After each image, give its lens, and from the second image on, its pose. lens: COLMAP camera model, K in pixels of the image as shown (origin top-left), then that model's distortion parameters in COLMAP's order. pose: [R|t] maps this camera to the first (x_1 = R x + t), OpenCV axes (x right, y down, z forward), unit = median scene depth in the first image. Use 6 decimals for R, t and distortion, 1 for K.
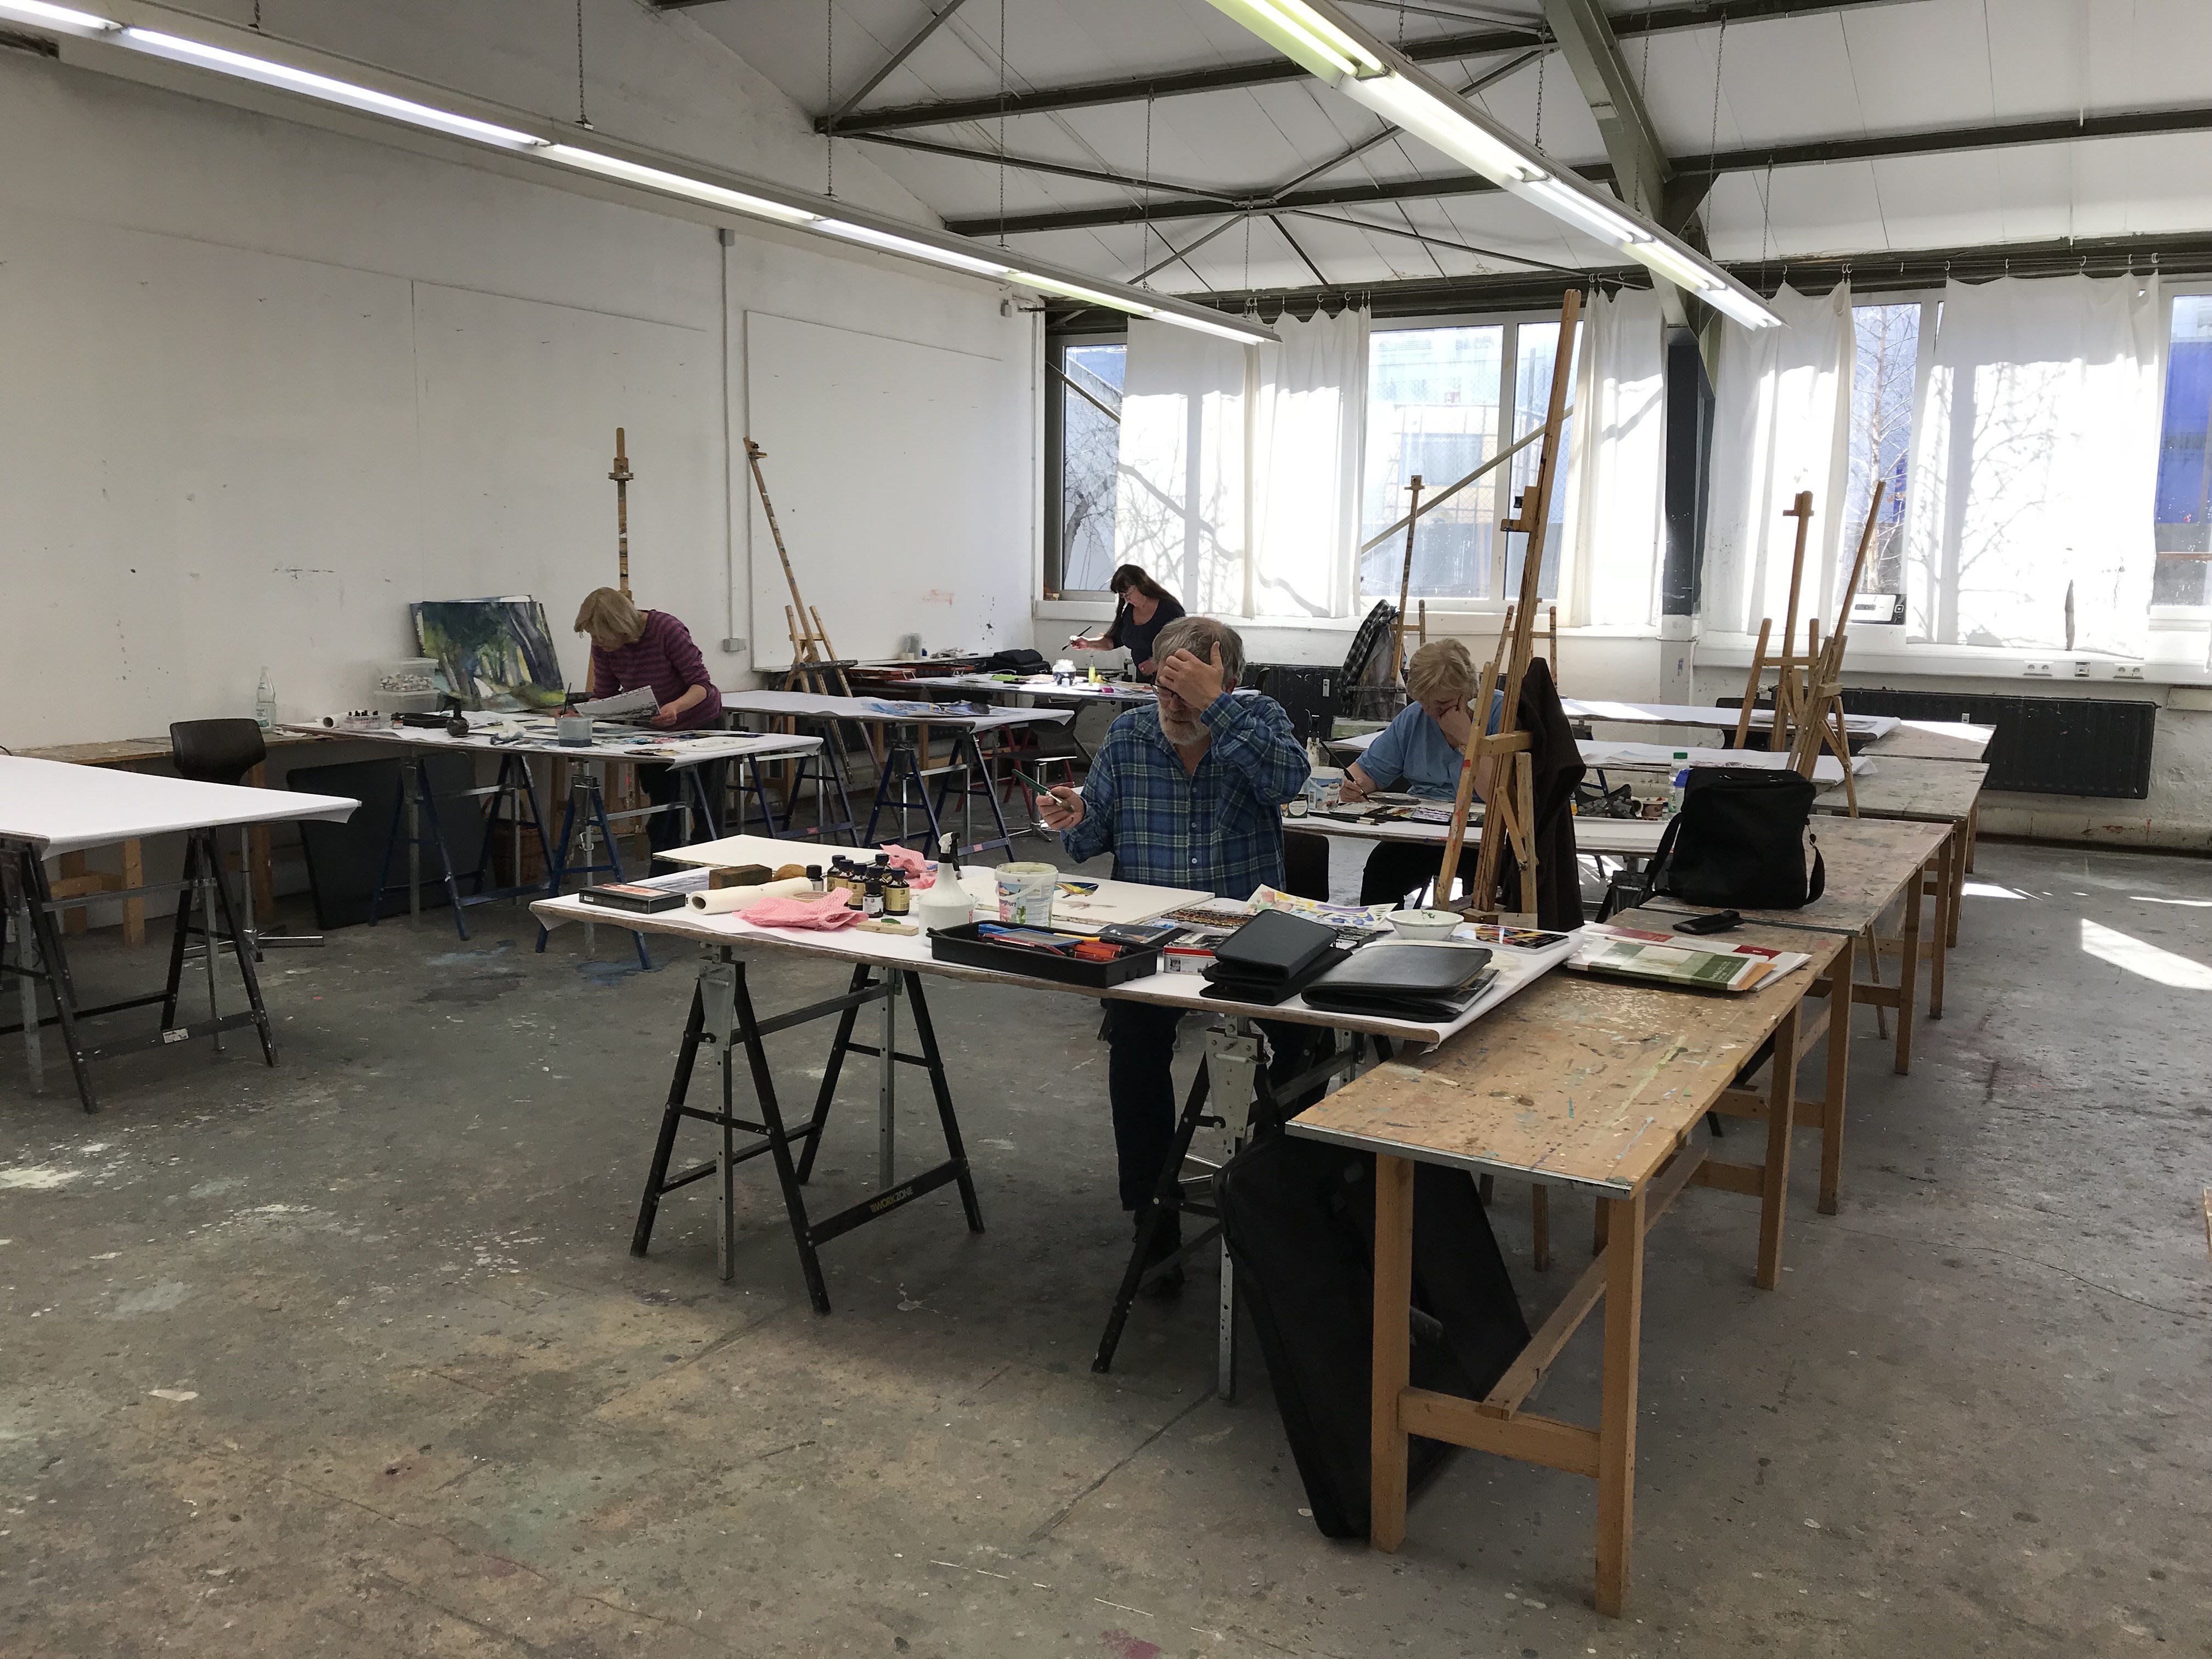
lens RADIAL K [[1840.6, 0, 1106.0], [0, 1840.6, 829.5], [0, 0, 1]] dist [0.036736, -0.051998]
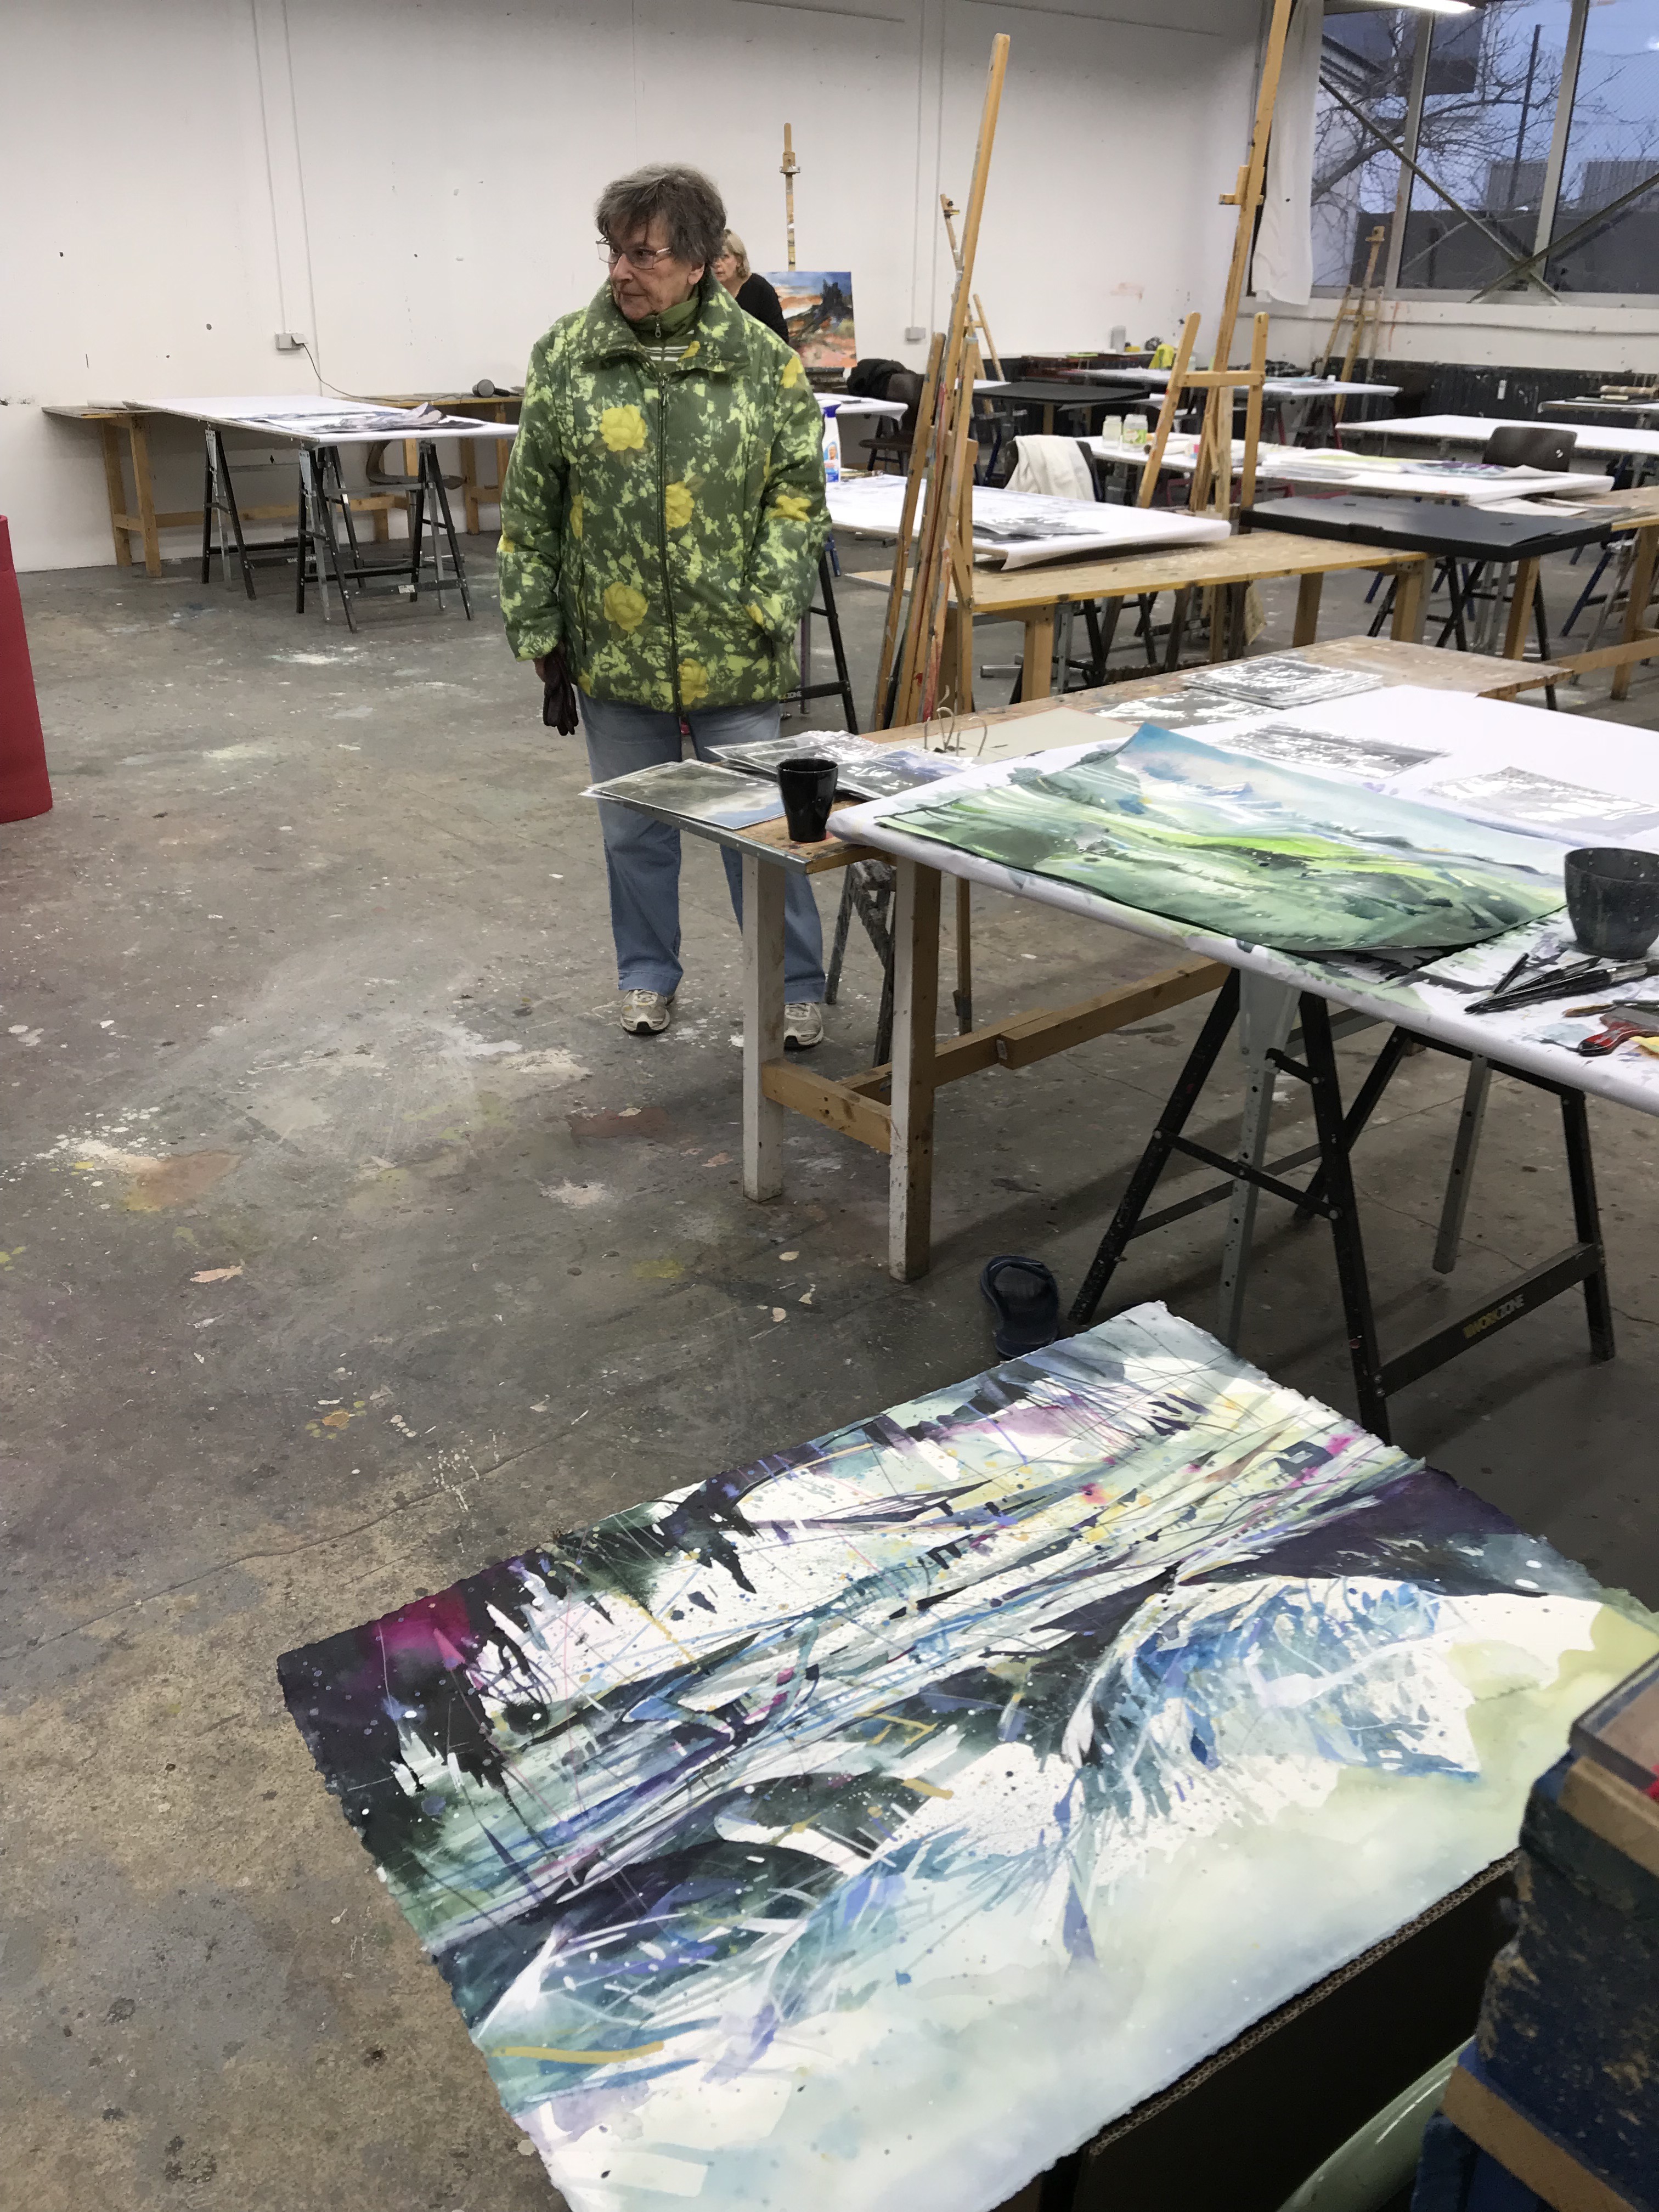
lens RADIAL K [[1840.6, 0, 829.5], [0, 1840.6, 1106.0], [0, 0, 1]] dist [0.036736, -0.051998]
pose [[0.940554, 0.132209, -0.312857, 0.409487], [-0.039537, 0.957486, 0.285758, 0.081216], [0.337336, -0.256401, 0.905794, -0.420099]]
